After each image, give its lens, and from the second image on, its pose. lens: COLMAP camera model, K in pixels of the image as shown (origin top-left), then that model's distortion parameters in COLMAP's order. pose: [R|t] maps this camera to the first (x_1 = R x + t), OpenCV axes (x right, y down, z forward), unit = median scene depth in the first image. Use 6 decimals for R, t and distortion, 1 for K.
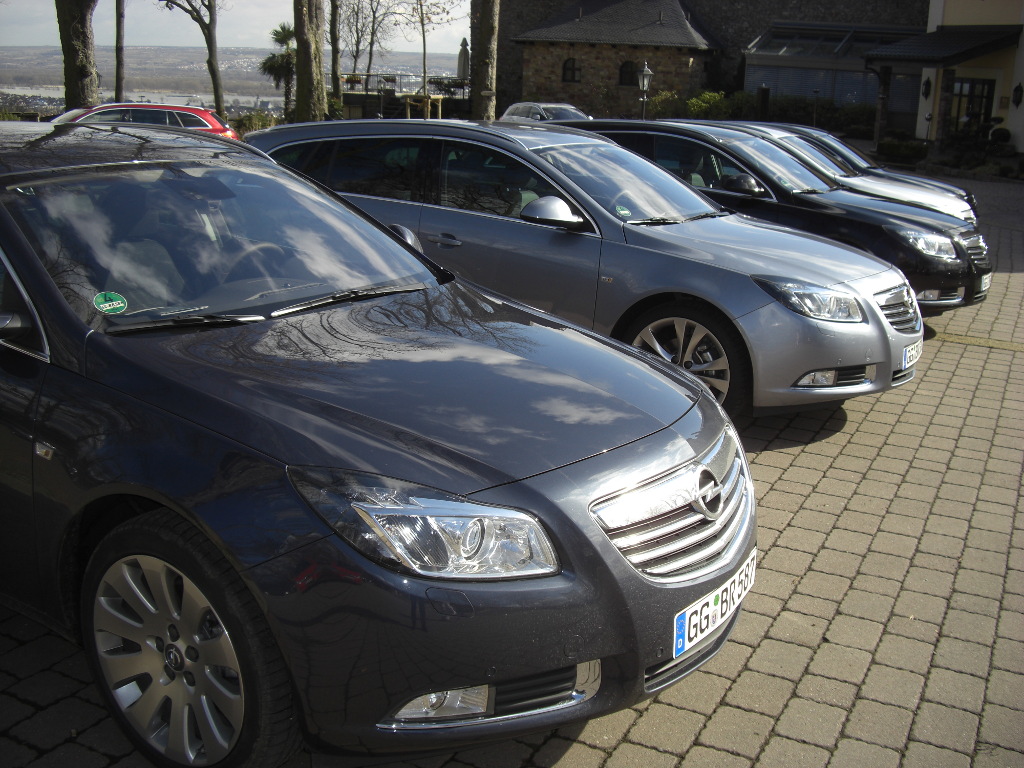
lens RADIAL K [[1098.5, 0, 513.2], [0, 1098.5, 360.6], [0, 0, 1]] dist [-0.178153, 0.166339]
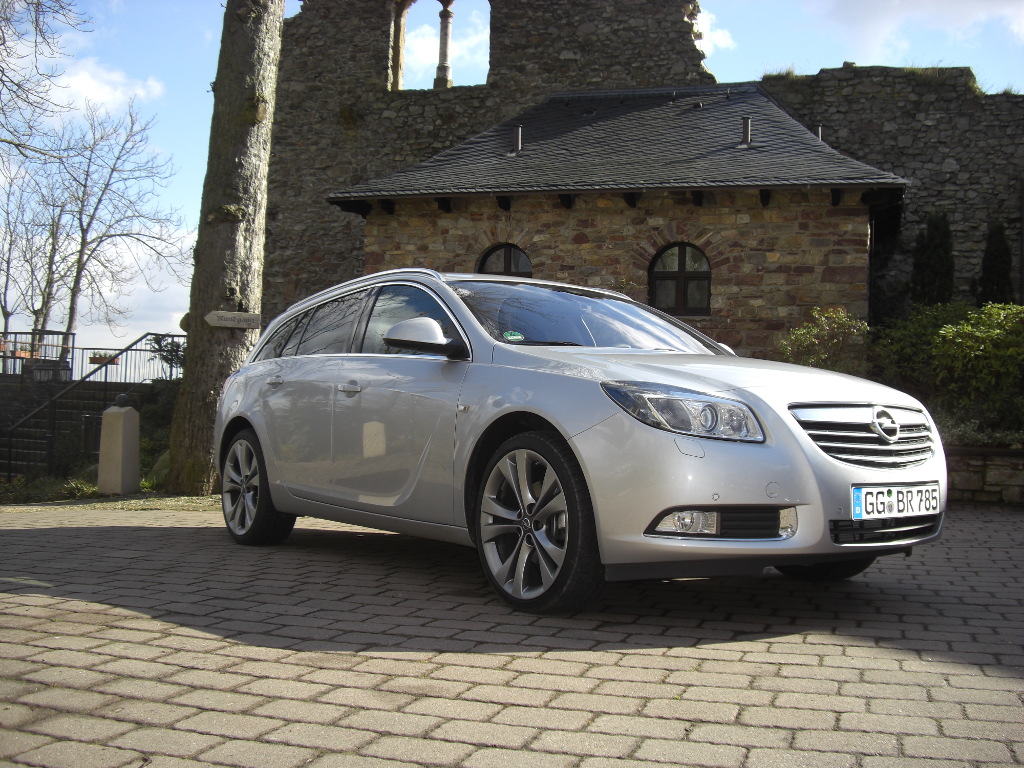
lens RADIAL K [[1105.7, 0, 538.3], [0, 1105.7, 352.9], [0, 0, 1]] dist [-0.190882, 0.180960]
pose [[0.988952, -0.001226, 0.148228, 0.012800], [0.046612, 0.951813, -0.303116, -0.140321], [-0.140714, 0.306676, 0.941355, 0.687445]]
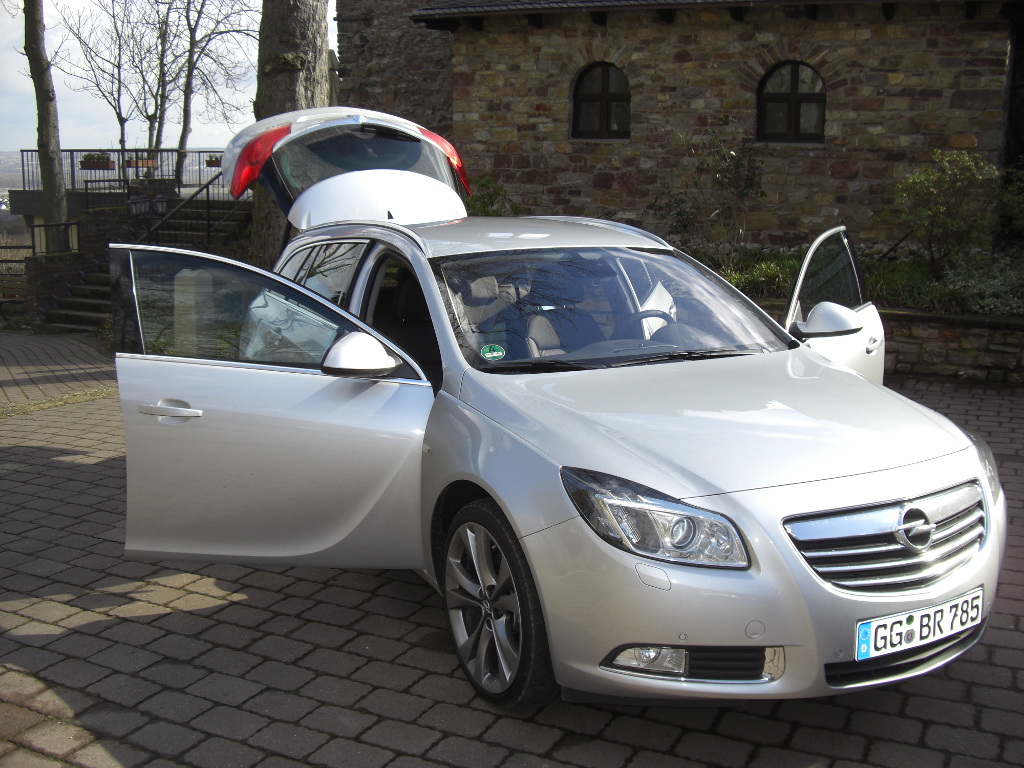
lens RADIAL K [[1105.7, 0, 538.3], [0, 1105.7, 352.9], [0, 0, 1]] dist [-0.190882, 0.180960]
pose [[0.999517, -0.029338, 0.010254, 0.030625], [0.030133, 0.995601, -0.088714, -0.168610], [-0.007606, 0.088980, 0.996004, 0.698921]]
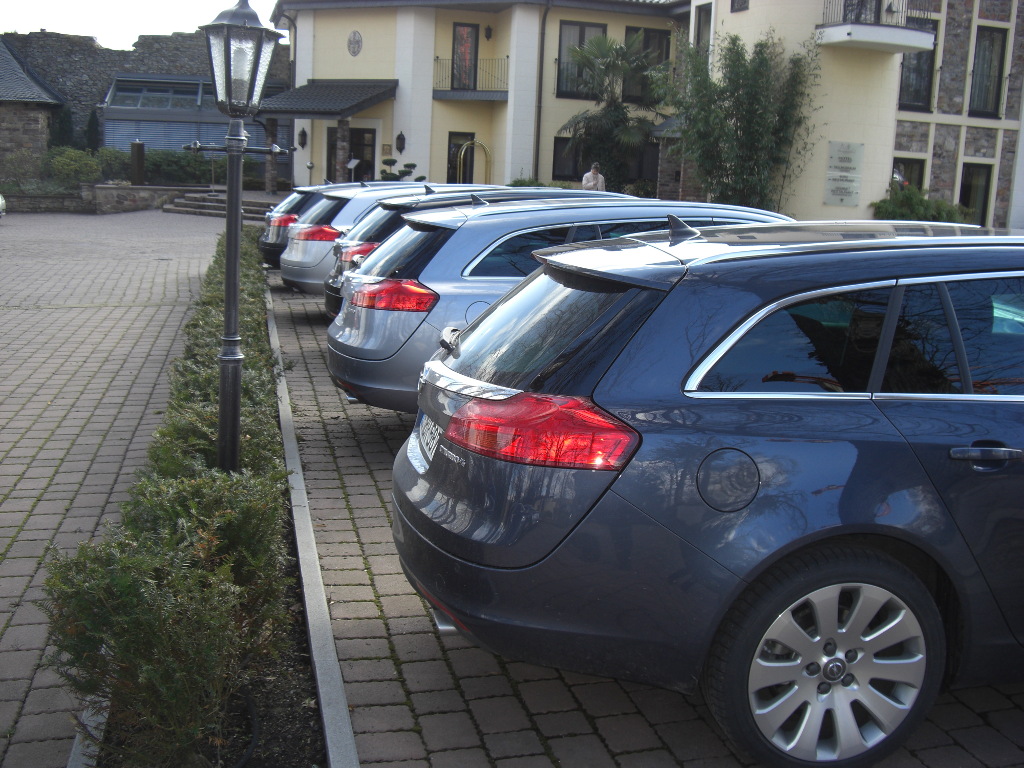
lens RADIAL K [[1098.5, 0, 513.2], [0, 1098.5, 360.6], [0, 0, 1]] dist [-0.178153, 0.166339]
pose [[0.756531, -0.129531, 0.641002, -0.136031], [0.156372, 0.987584, 0.015012, -0.018884], [-0.634988, 0.088878, 0.767393, 0.055880]]
